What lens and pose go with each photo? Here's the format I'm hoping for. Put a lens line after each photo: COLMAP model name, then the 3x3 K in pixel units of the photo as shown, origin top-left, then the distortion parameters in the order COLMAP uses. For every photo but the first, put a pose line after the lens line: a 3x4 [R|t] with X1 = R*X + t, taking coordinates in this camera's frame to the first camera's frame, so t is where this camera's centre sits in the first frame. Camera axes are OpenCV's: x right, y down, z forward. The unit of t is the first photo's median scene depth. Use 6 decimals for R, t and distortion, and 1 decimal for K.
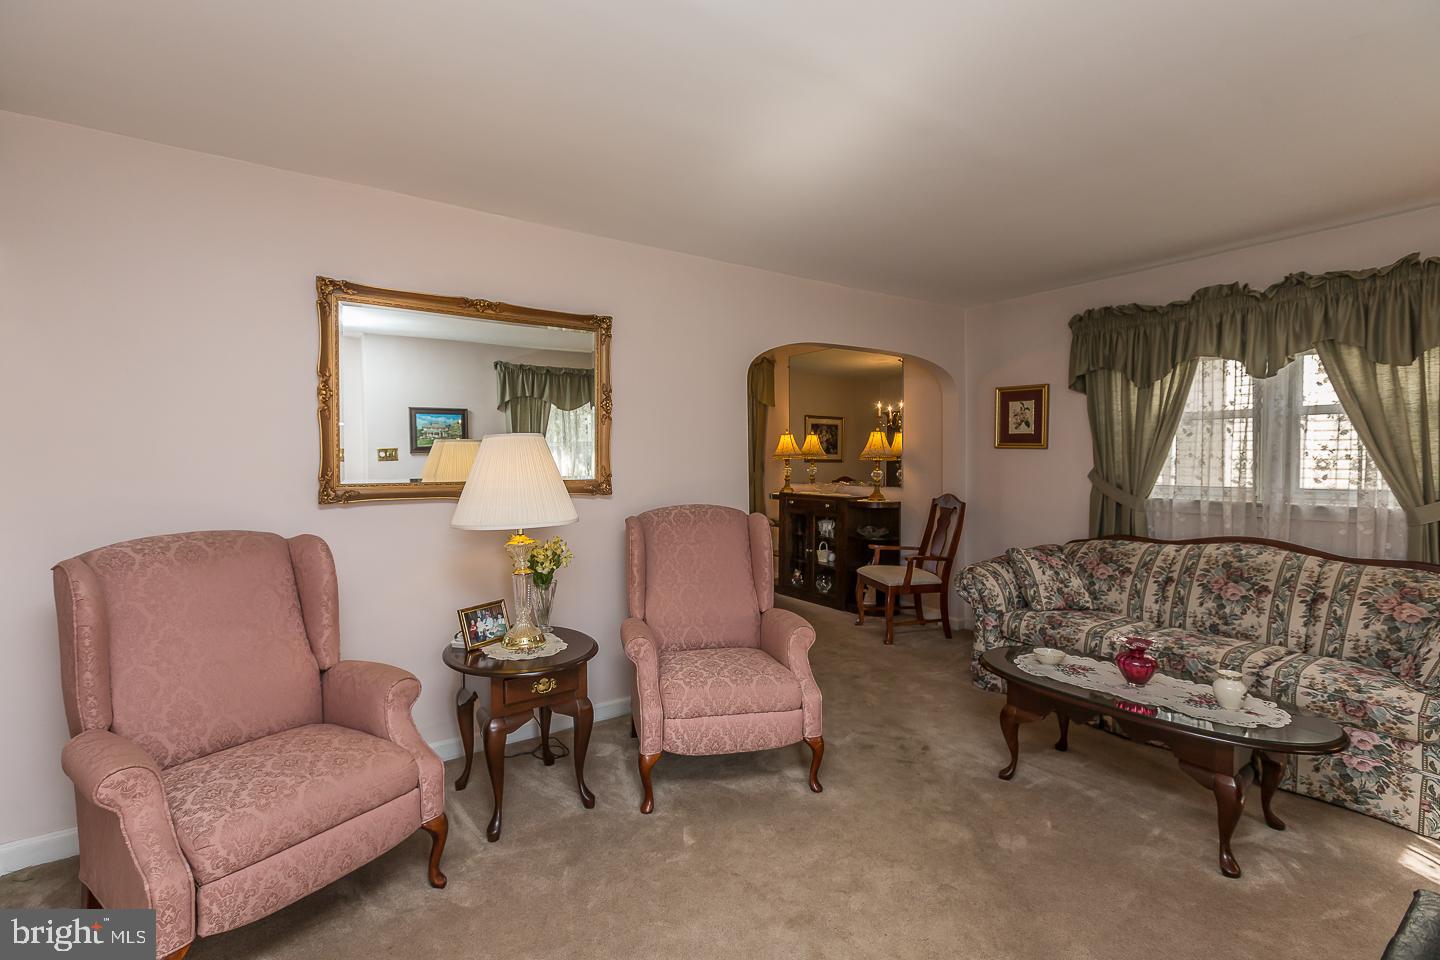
lens RADIAL K [[656.9, 0, 714.5], [0, 656.9, 474.1], [0, 0, 1]] dist [0.002991, -0.000264]
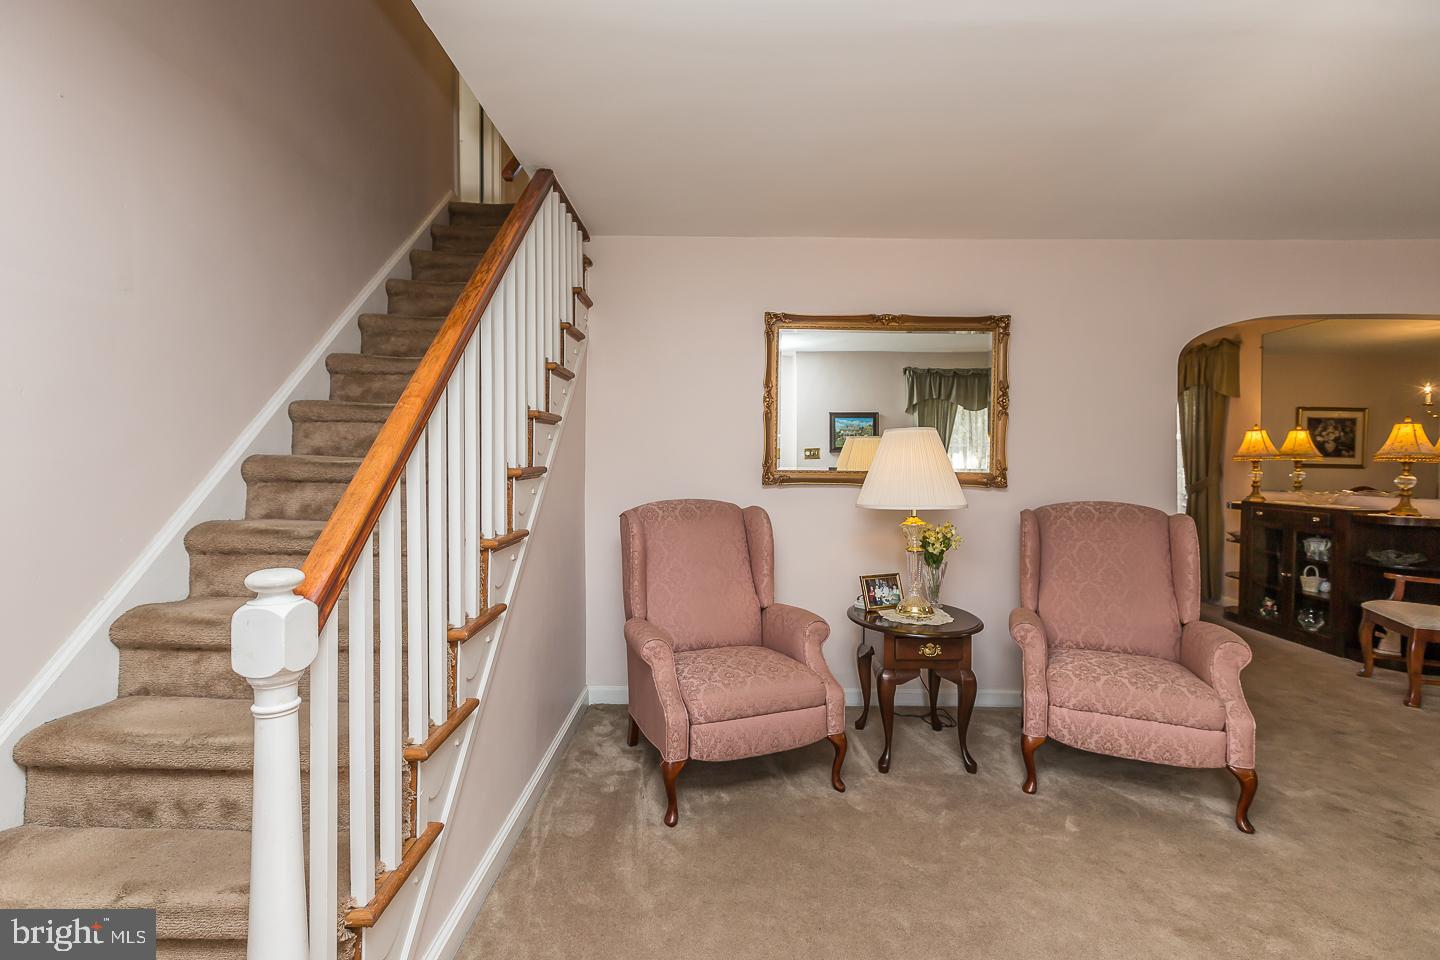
lens RADIAL K [[656.9, 0, 714.5], [0, 656.9, 474.1], [0, 0, 1]] dist [0.002991, -0.000264]
pose [[0.819523, 0.019161, -0.572727, 0.070080], [-0.024089, 0.999709, -0.001024, 0.026457], [0.572540, 0.014636, 0.819746, -0.128870]]
